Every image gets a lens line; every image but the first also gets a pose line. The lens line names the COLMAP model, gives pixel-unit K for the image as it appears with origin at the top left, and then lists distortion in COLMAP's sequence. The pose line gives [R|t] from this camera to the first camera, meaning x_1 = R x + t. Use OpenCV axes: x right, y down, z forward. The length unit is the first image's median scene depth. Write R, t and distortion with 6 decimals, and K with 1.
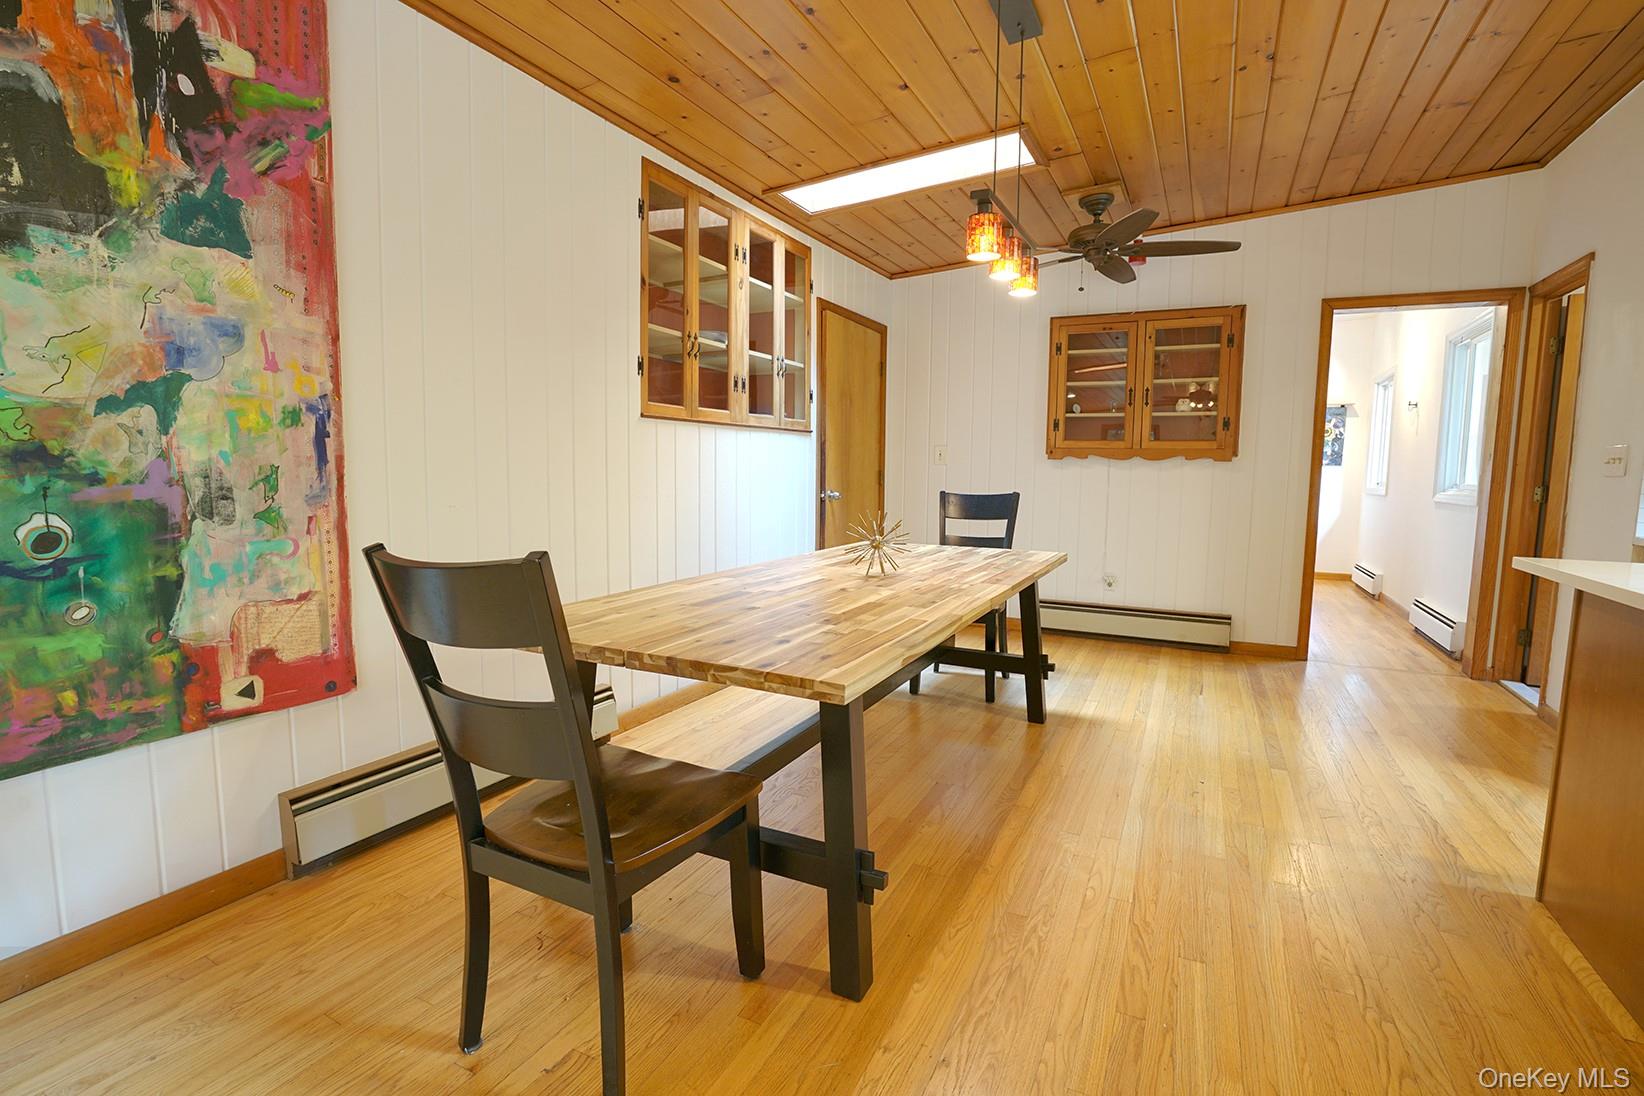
lens RADIAL K [[755.3, 0, 824.9], [0, 755.3, 549.3], [0, 0, 1]] dist [-0.052303, 0.018461]
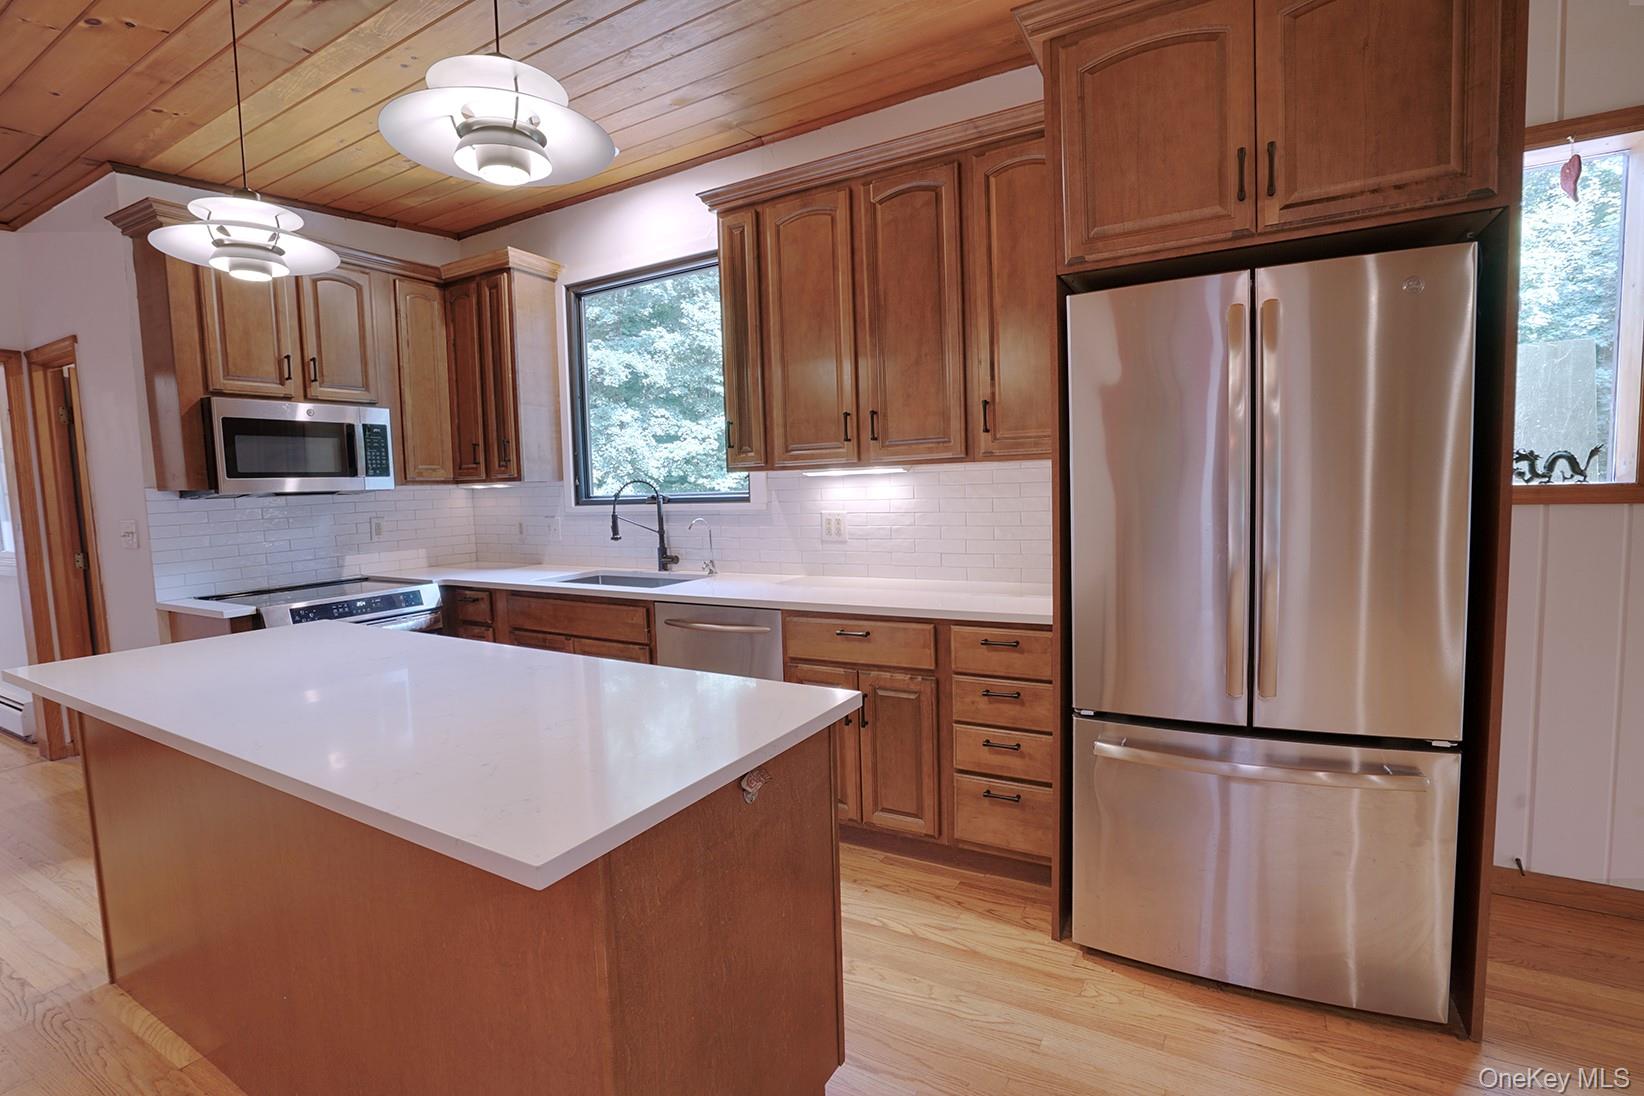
lens RADIAL K [[755.3, 0, 824.6], [0, 755.3, 547.5], [0, 0, 1]] dist [-0.052303, 0.018461]
pose [[0.043545, -0.096644, 0.994366, 0.024323], [0.136284, 0.986580, 0.089920, -0.047644], [-0.989712, 0.131601, 0.056132, -0.081816]]
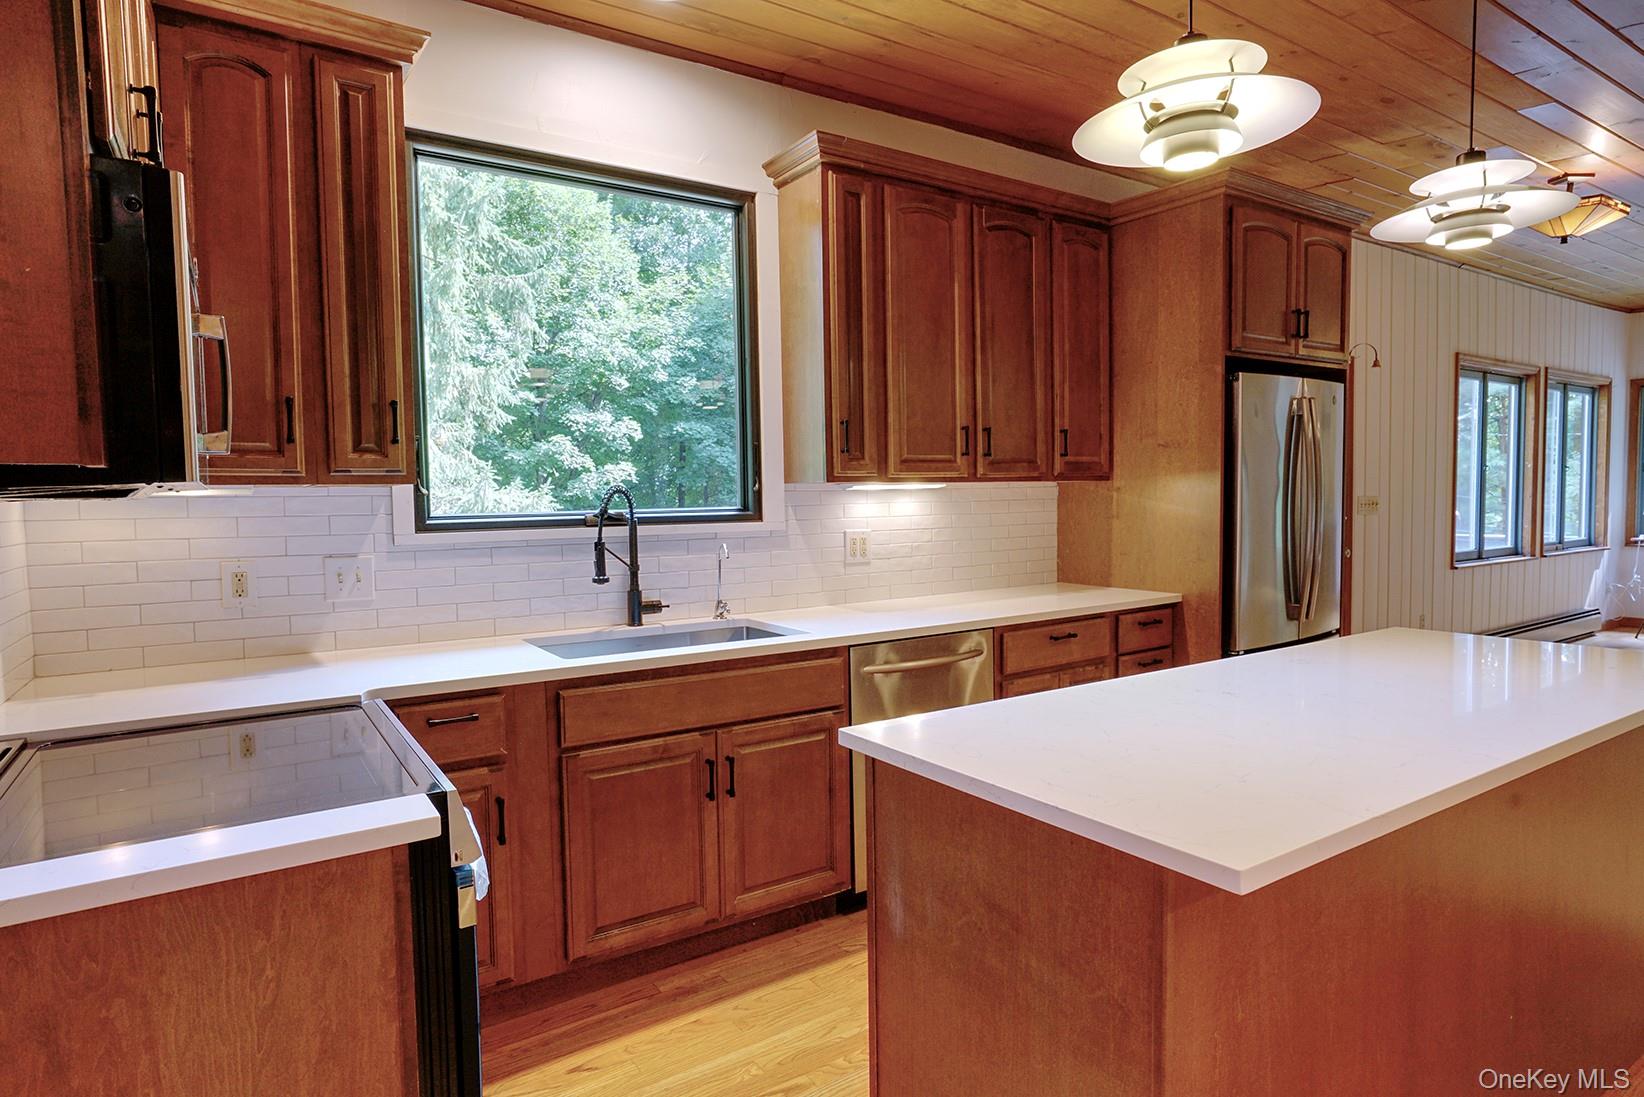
lens RADIAL K [[901.7, 0, 817.0], [0, 901.7, 543.6], [0, 0, 1]] dist [-0.025795, 0.017703]
pose [[-0.869004, -0.028190, 0.494001, 0.473346], [0.055702, 0.986456, 0.154279, -0.141412], [-0.491659, 0.161586, -0.855664, 0.776320]]
